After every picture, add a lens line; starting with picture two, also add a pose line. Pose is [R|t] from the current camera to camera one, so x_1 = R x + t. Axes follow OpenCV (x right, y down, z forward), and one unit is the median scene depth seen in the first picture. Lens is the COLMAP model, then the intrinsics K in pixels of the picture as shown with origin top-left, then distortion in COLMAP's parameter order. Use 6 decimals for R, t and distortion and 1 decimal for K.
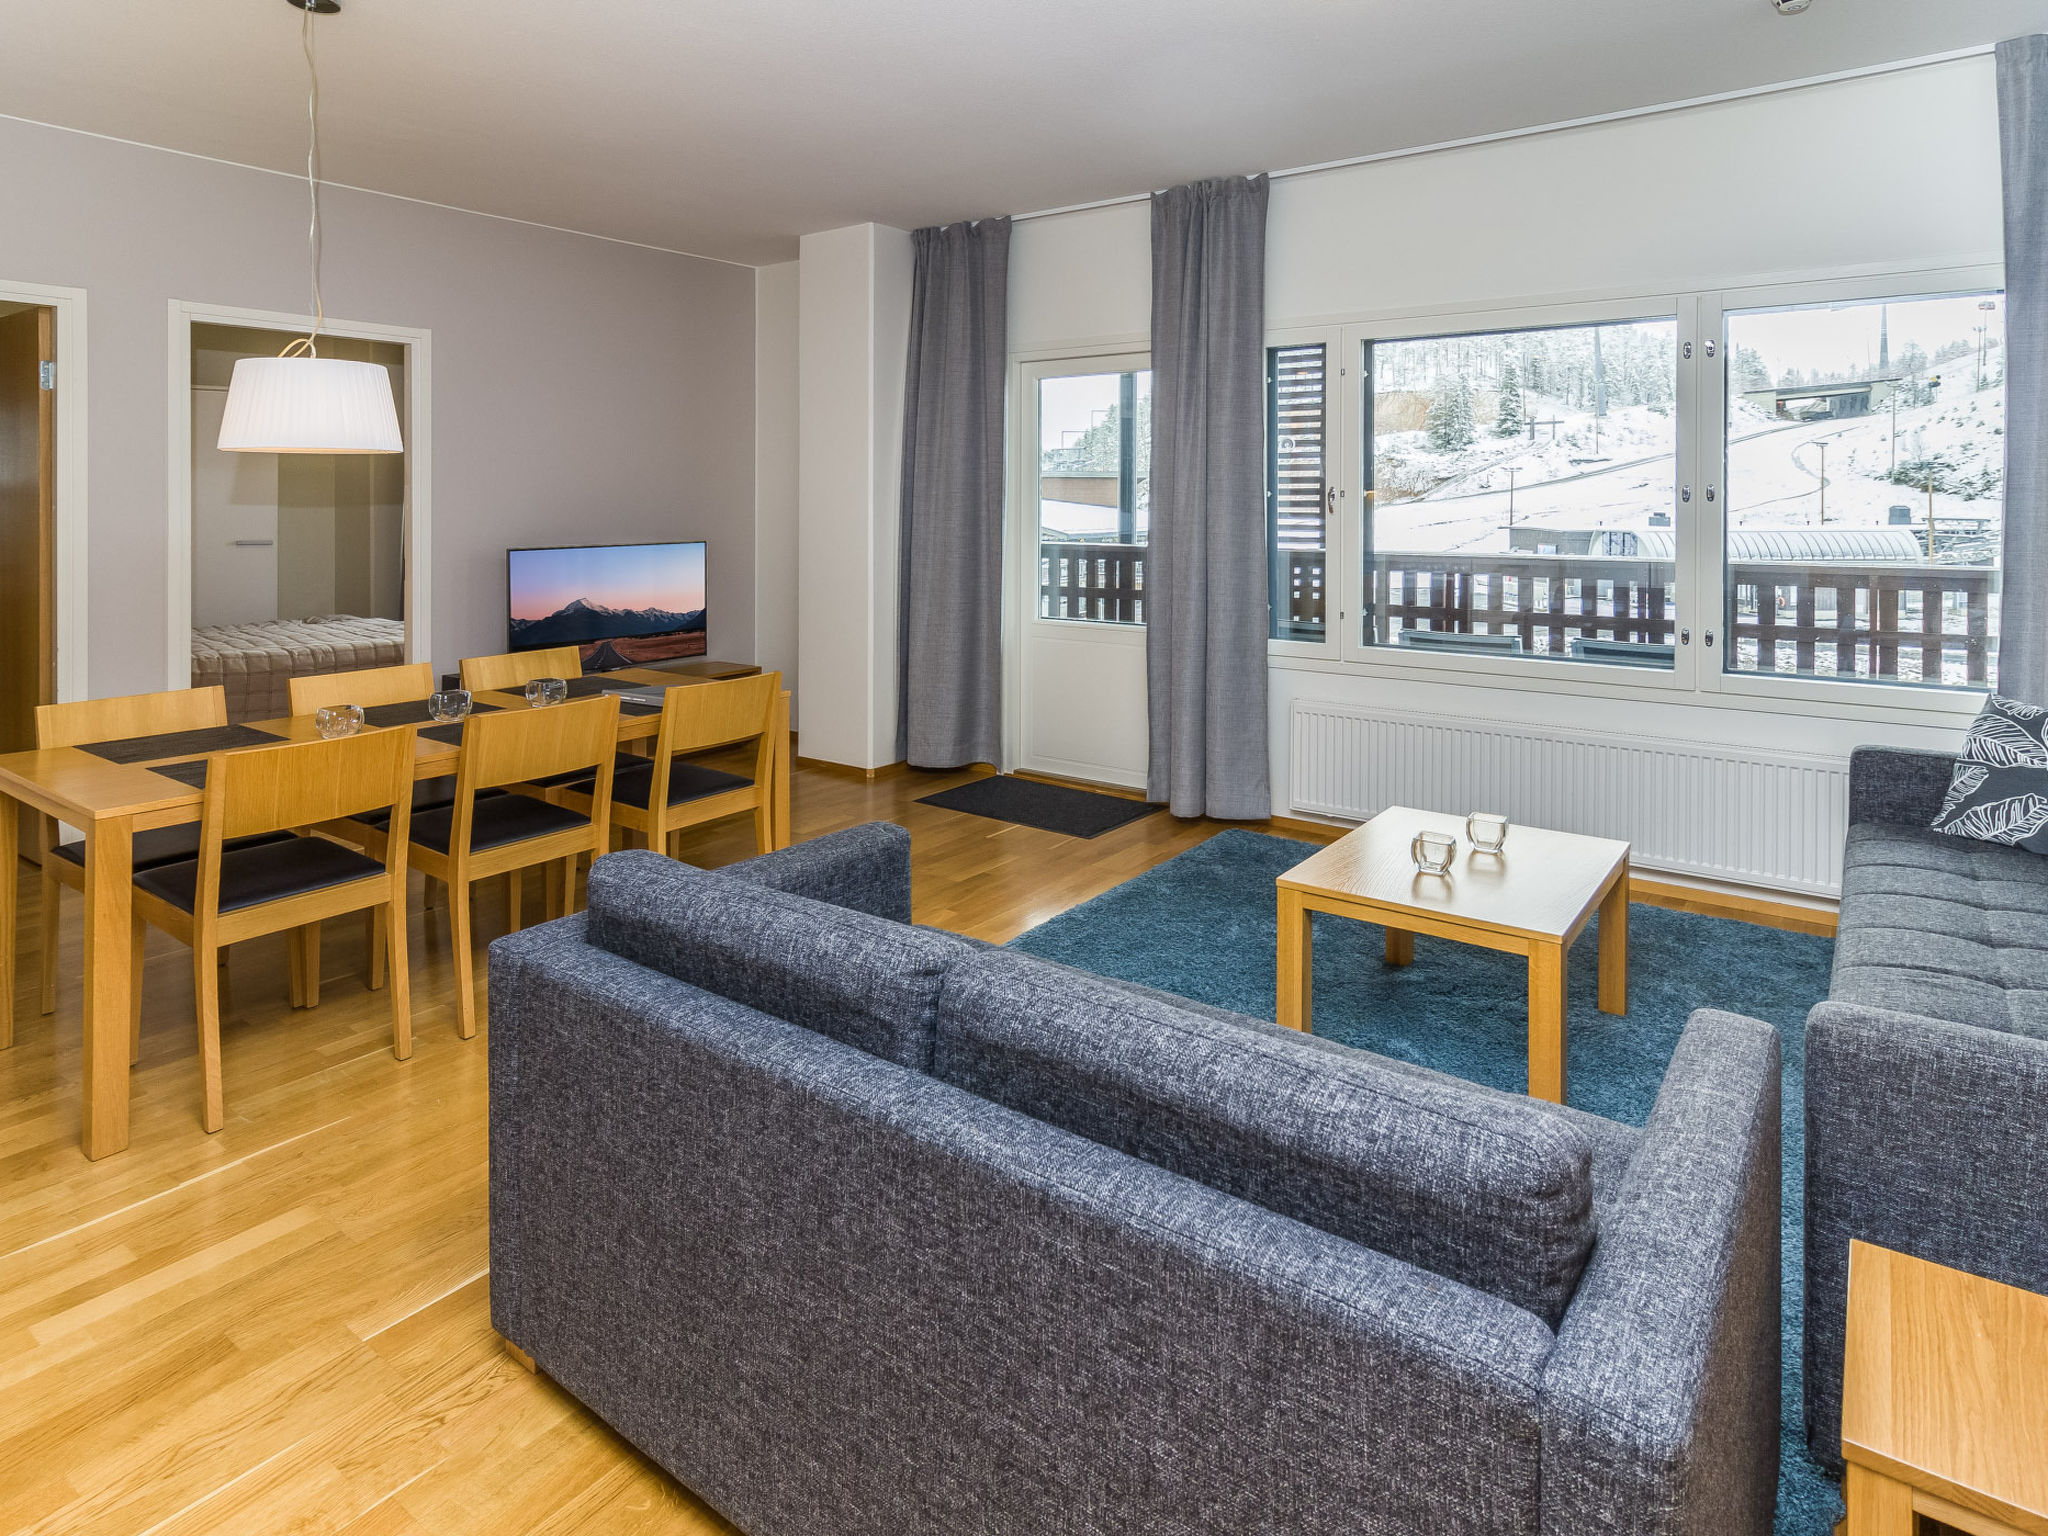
lens RADIAL K [[1150.0, 0, 1024.0], [0, 1150.0, 768.0], [0, 0, 1]] dist [0.000003, -0.000794]
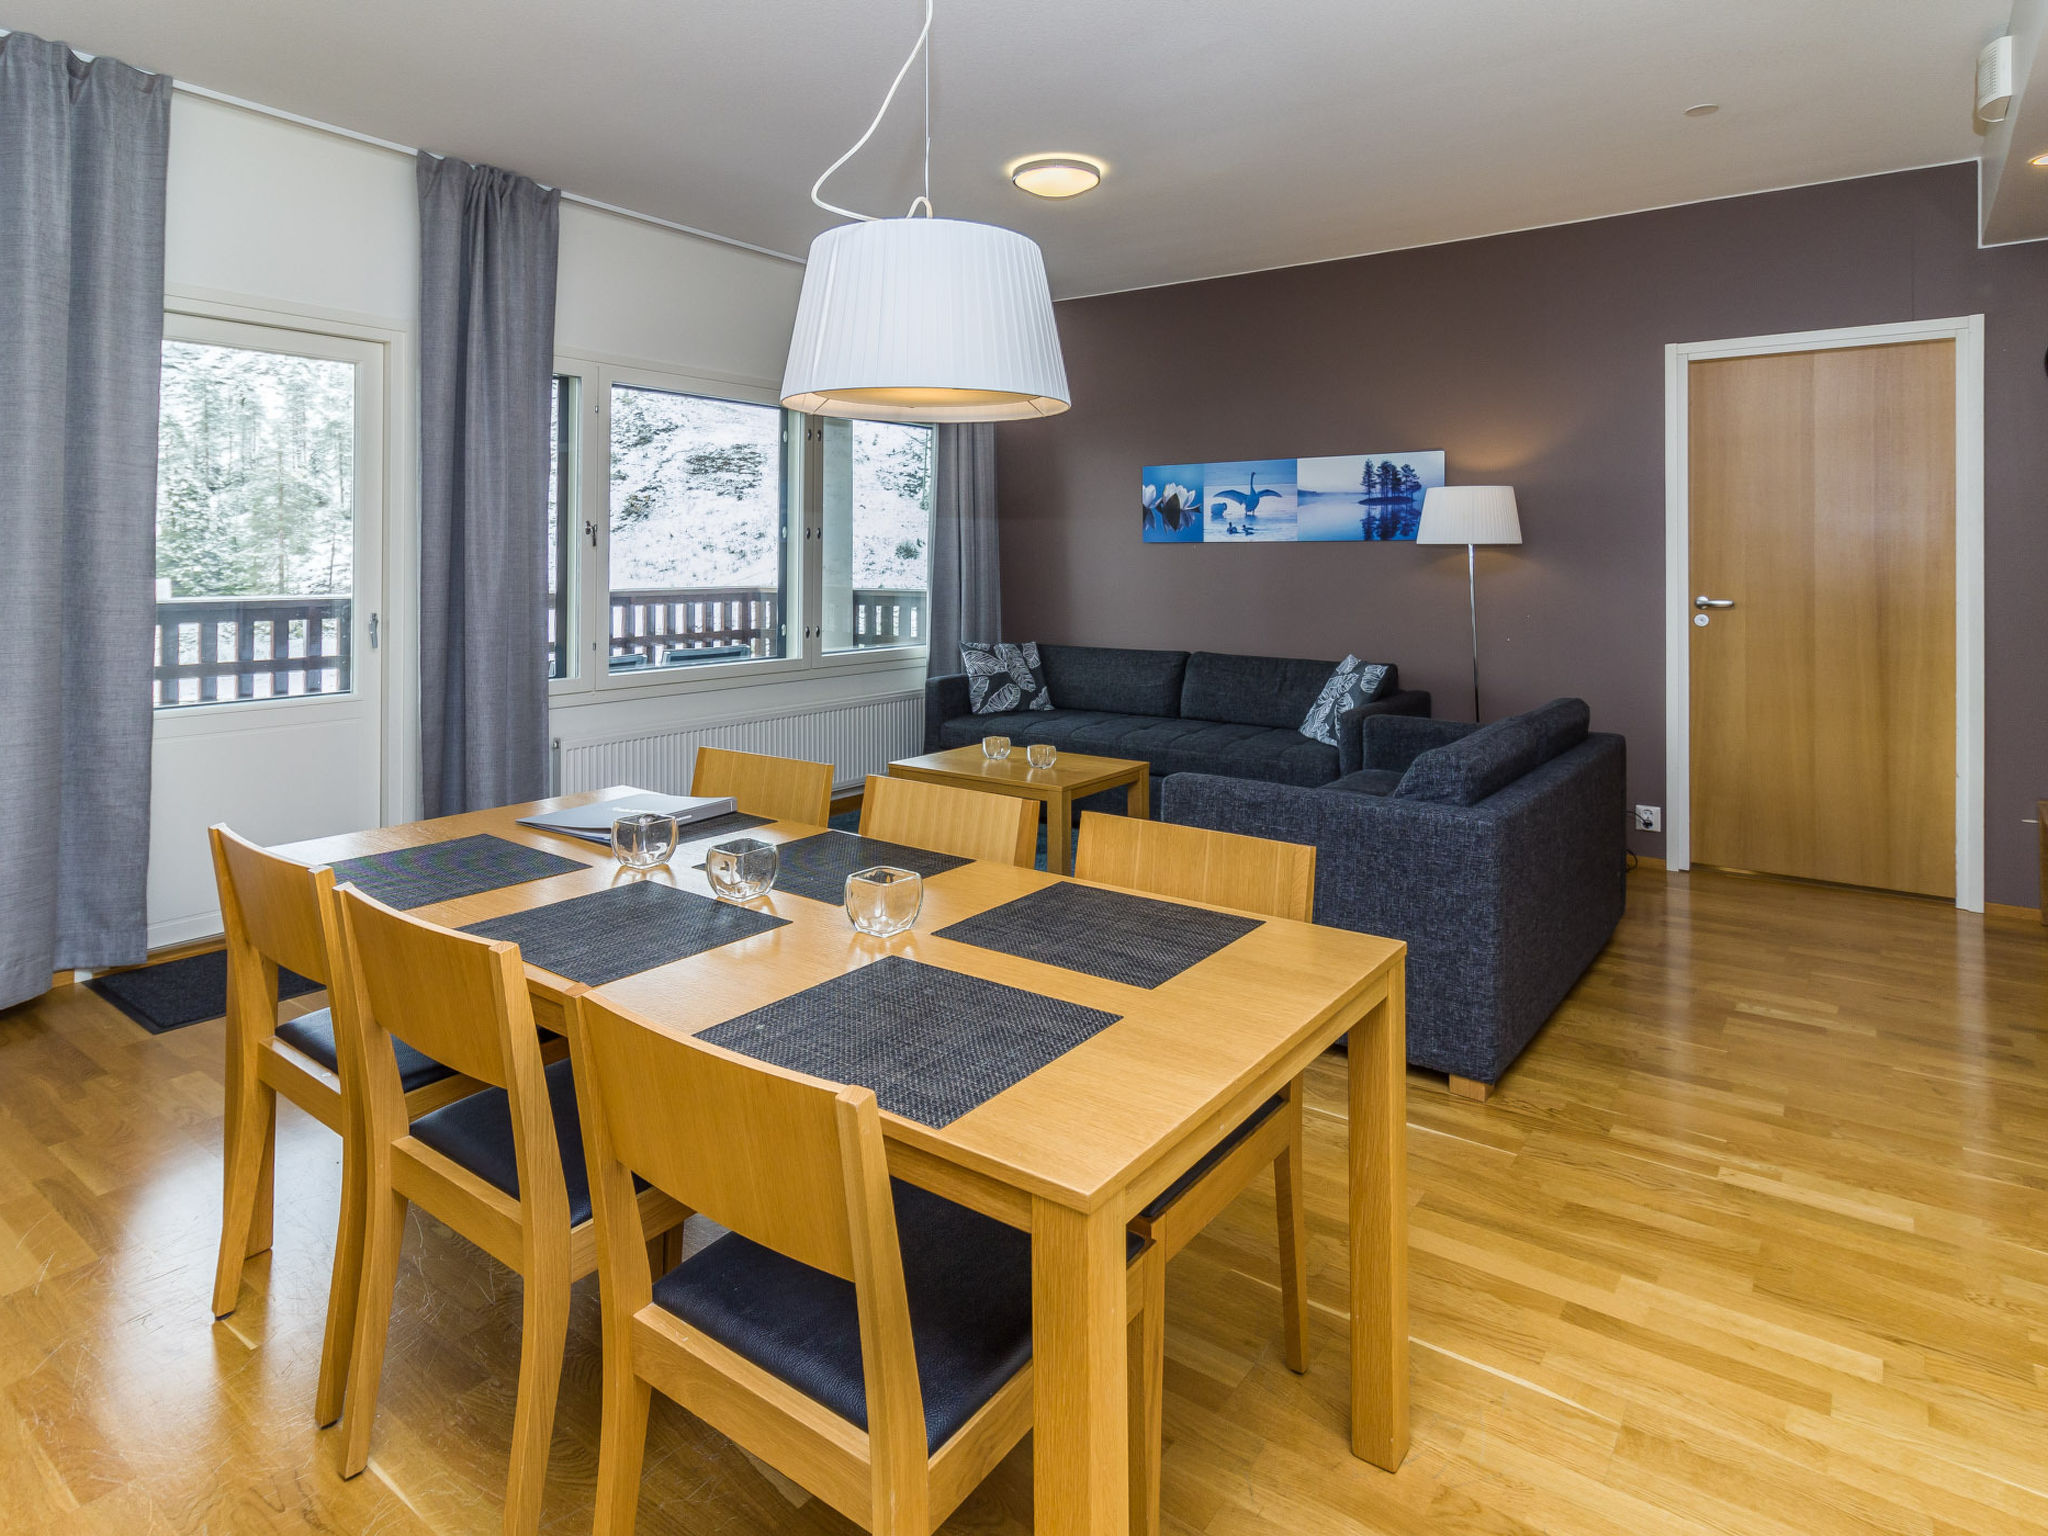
lens RADIAL K [[1150.0, 0, 1024.0], [0, 1150.0, 768.0], [0, 0, 1]] dist [0.000003, -0.000794]
pose [[0.001234, -0.186013, 0.982546, -0.708097], [0.219718, 0.958587, 0.181202, -0.129046], [-0.975563, 0.215660, 0.042053, 0.602521]]
